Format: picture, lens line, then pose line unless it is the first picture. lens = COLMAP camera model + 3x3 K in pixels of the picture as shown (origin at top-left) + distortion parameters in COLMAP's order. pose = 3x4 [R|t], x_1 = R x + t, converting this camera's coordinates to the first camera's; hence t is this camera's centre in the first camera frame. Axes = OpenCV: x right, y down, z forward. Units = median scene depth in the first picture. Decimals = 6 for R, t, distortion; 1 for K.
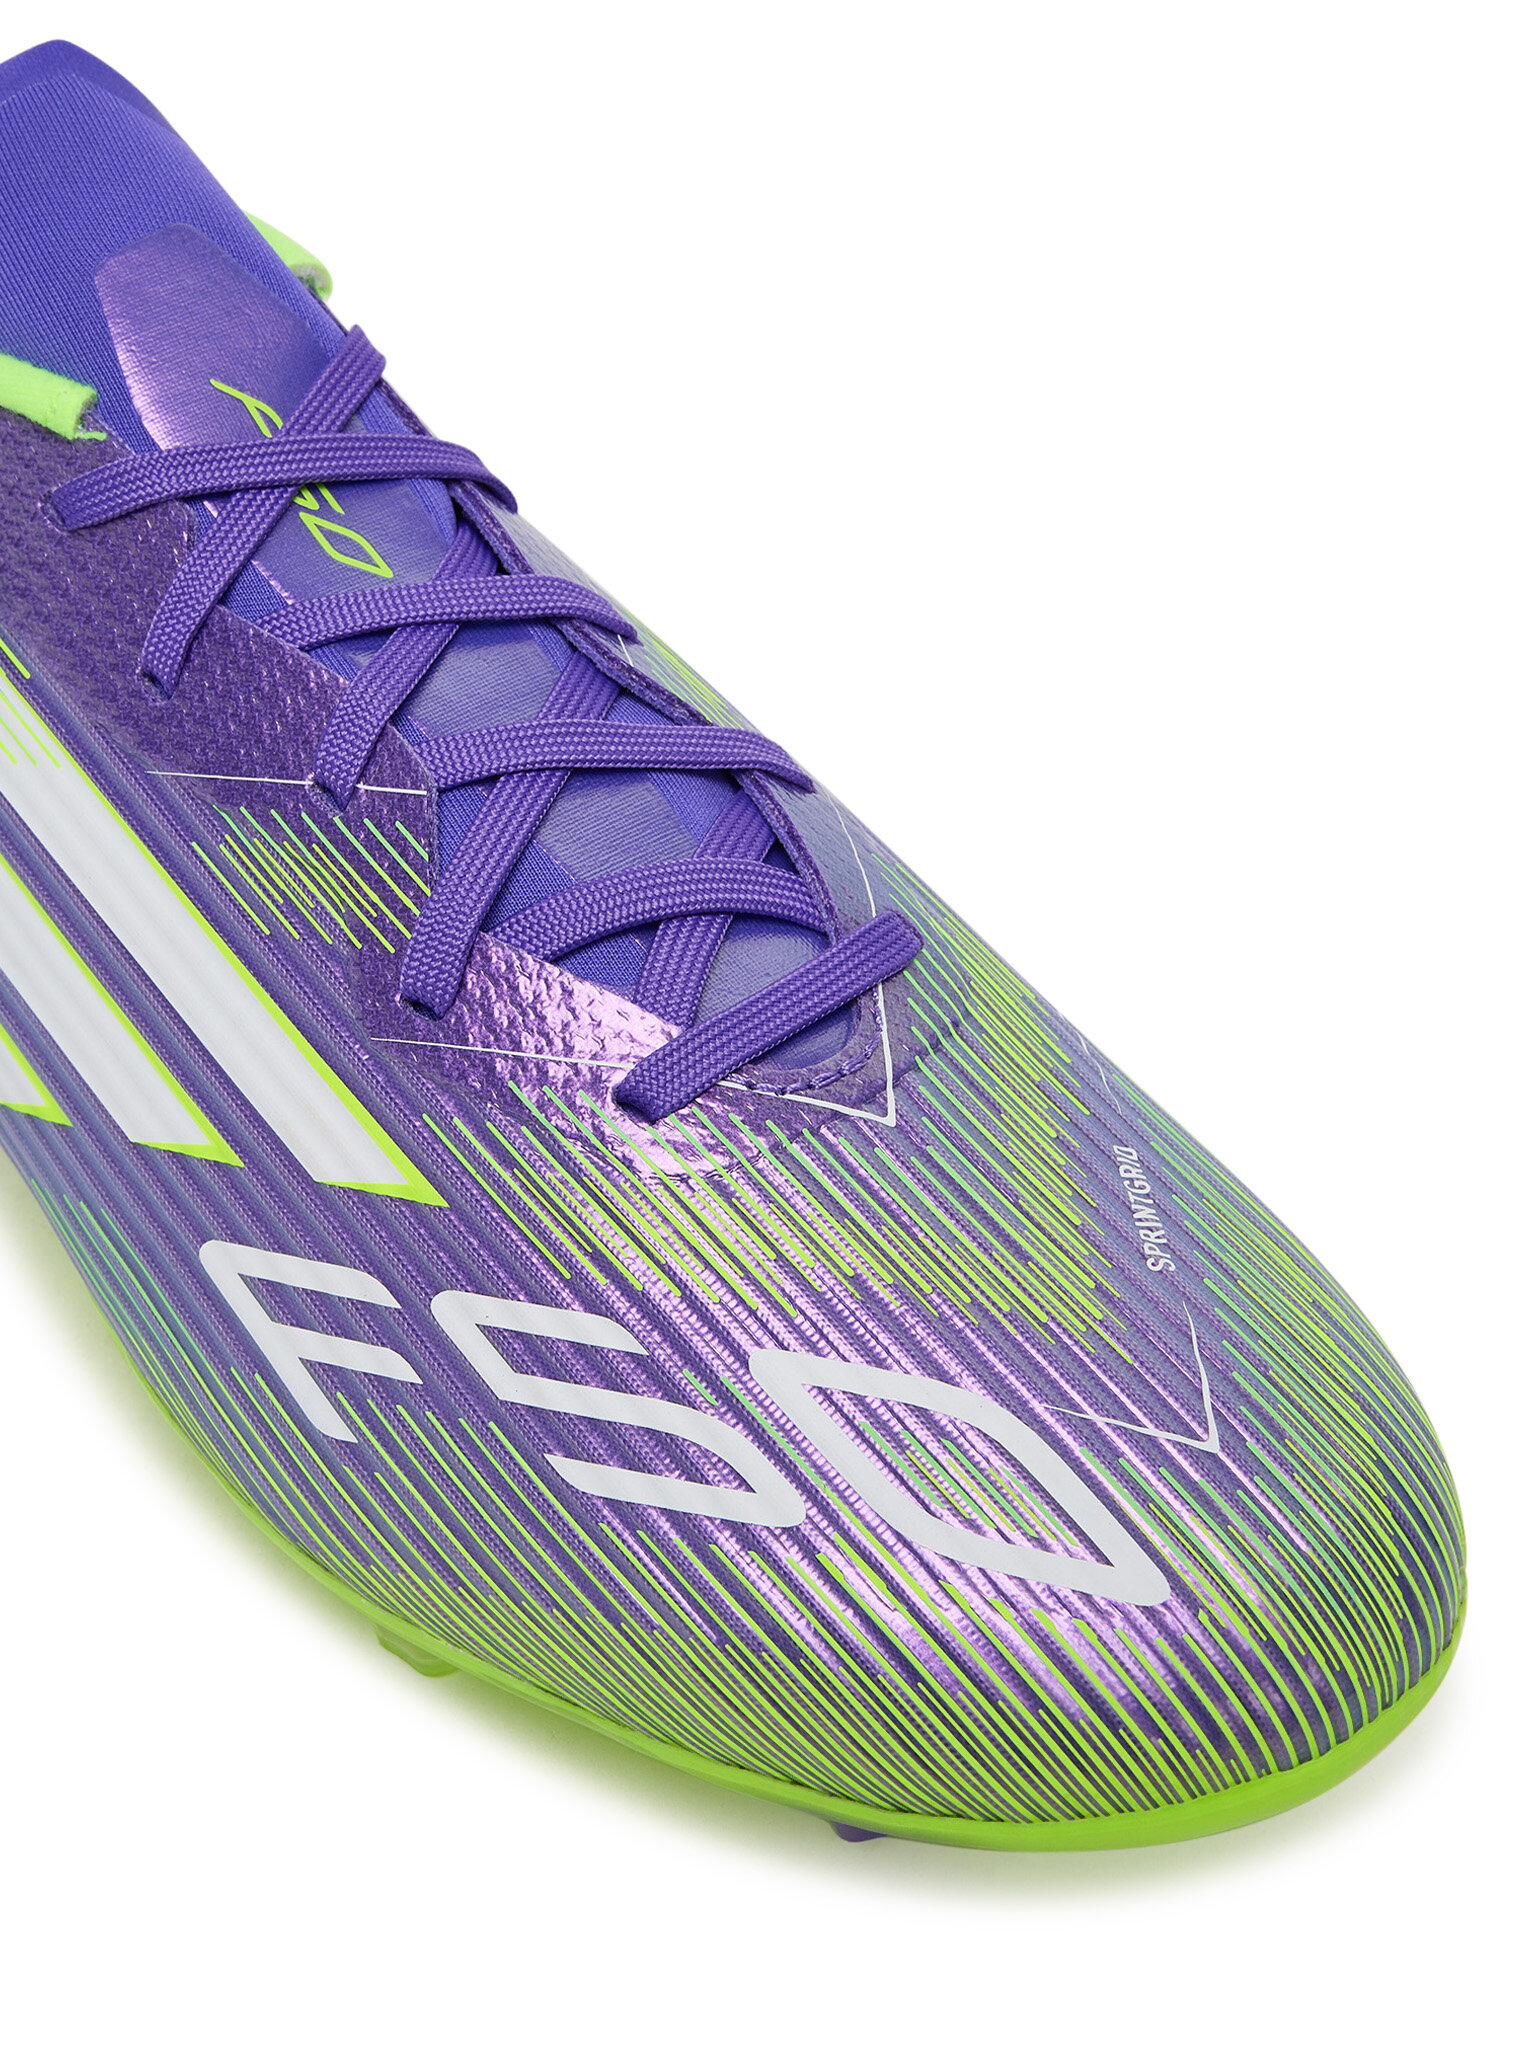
lens RADIAL K [[3134.2, 0, 768.0], [0, 3134.2, 1024.0], [0, 0, 1]] dist [-0.061060, -0.042464]
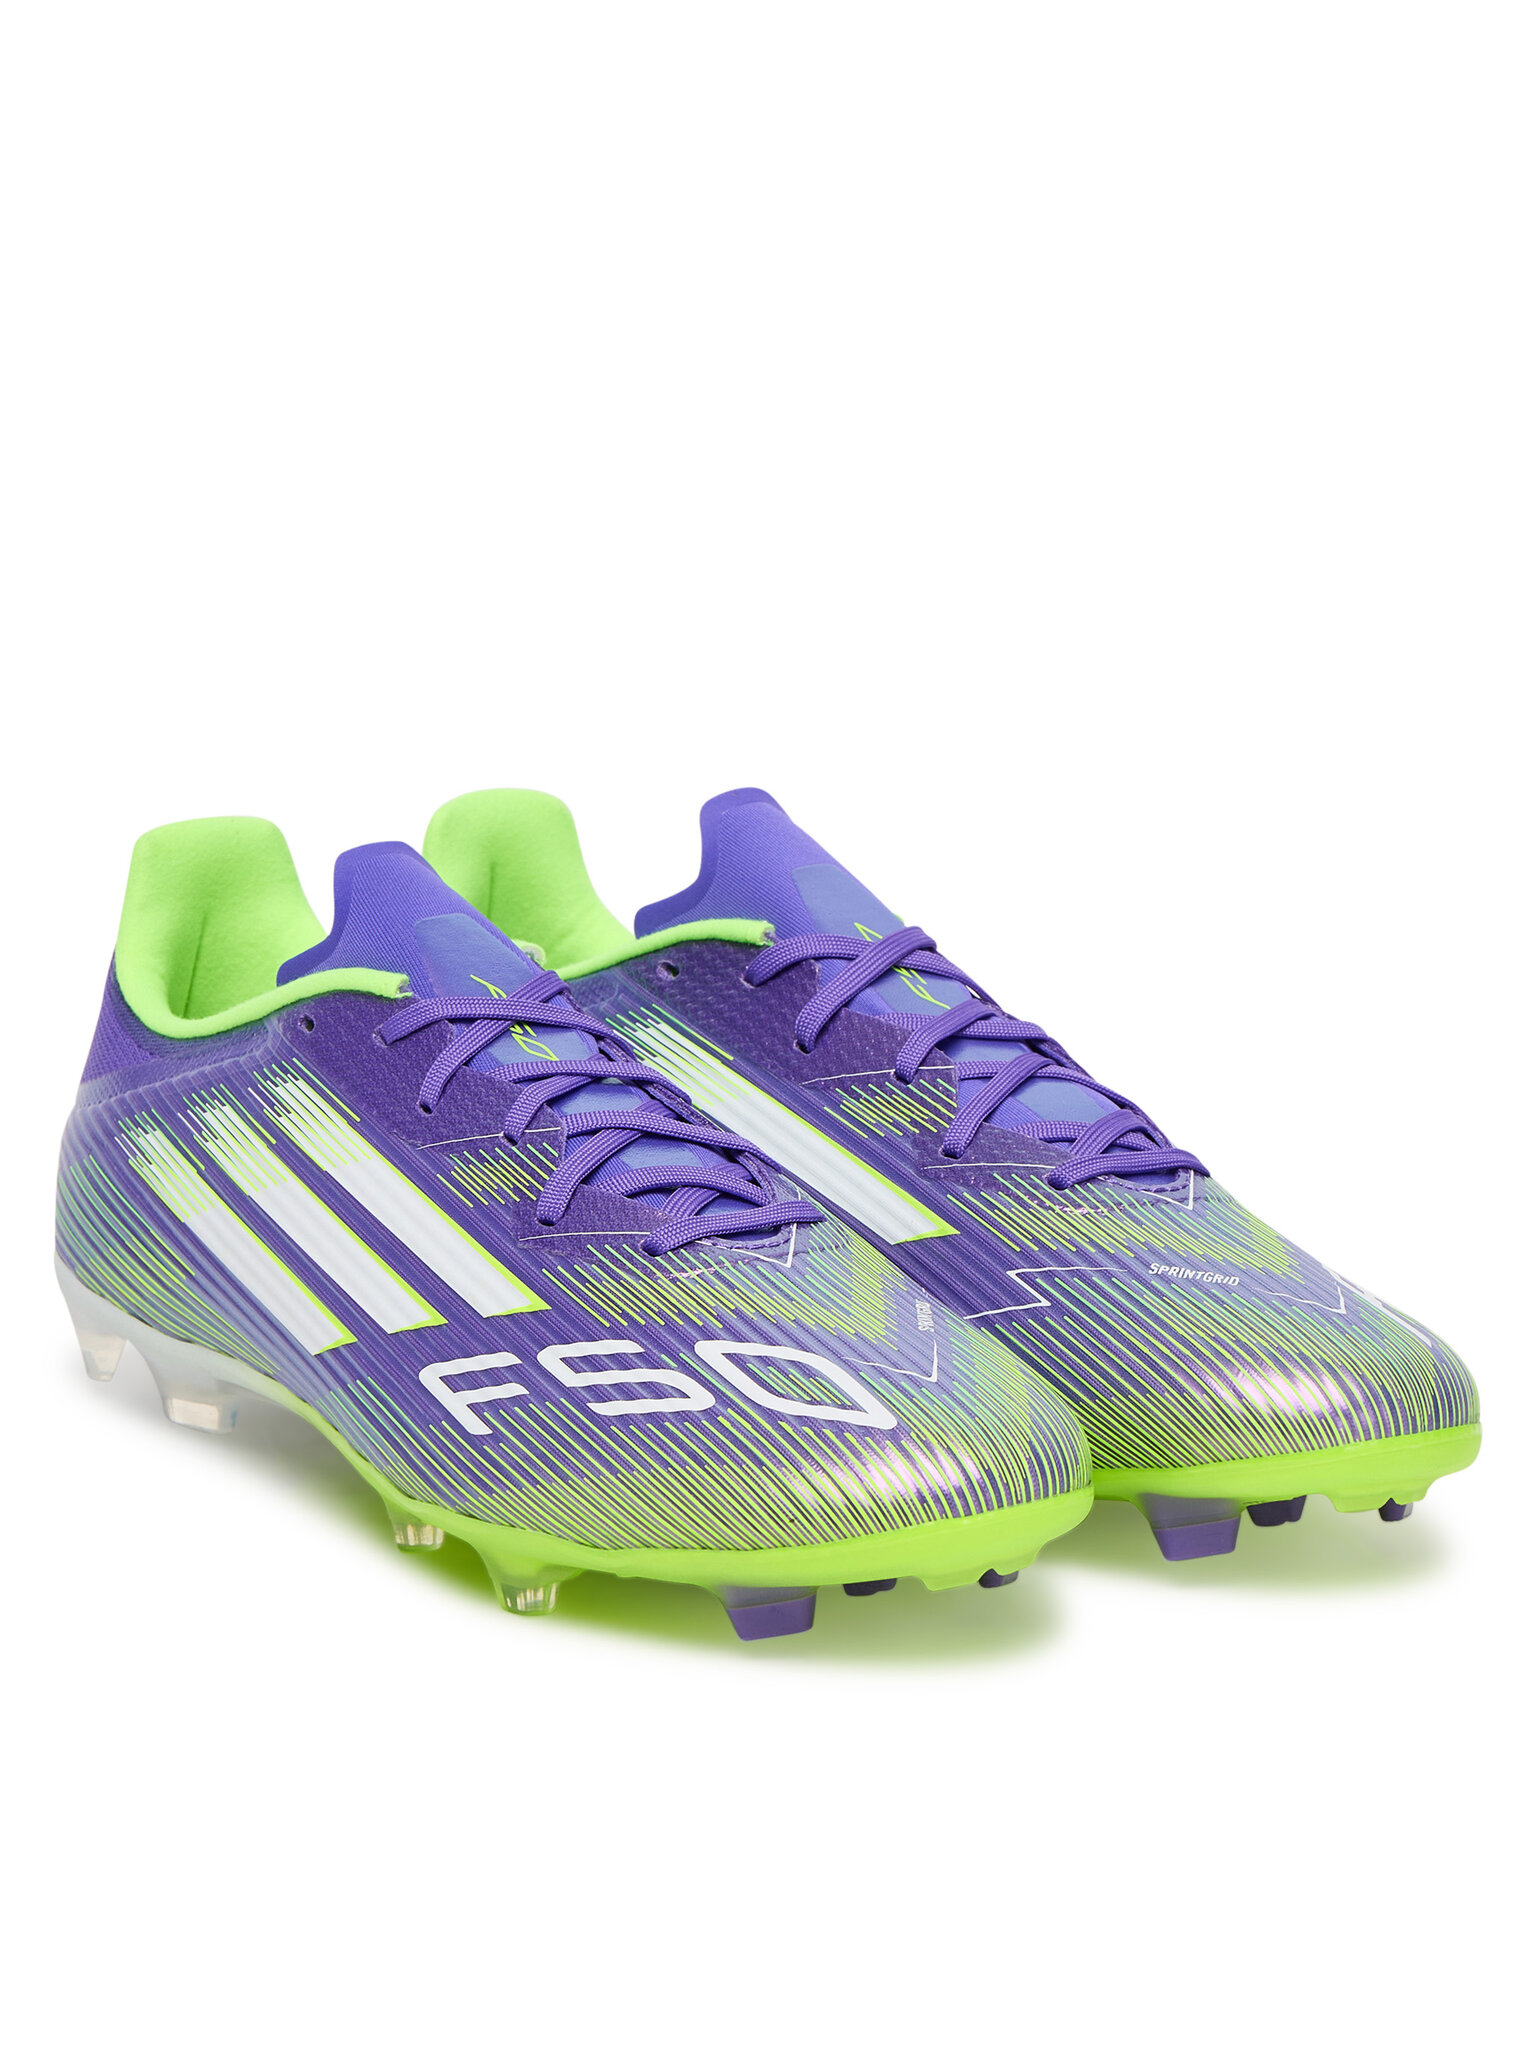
lens RADIAL K [[4640.6, 0, 768.0], [0, 4640.6, 1024.0], [0, 0, 1]] dist [0.015425, 0.021011]
pose [[0.988408, -0.017570, -0.150803, 0.437024], [-0.058751, 0.871630, -0.486631, 1.223848], [0.139994, 0.489850, 0.860493, -1.417146]]
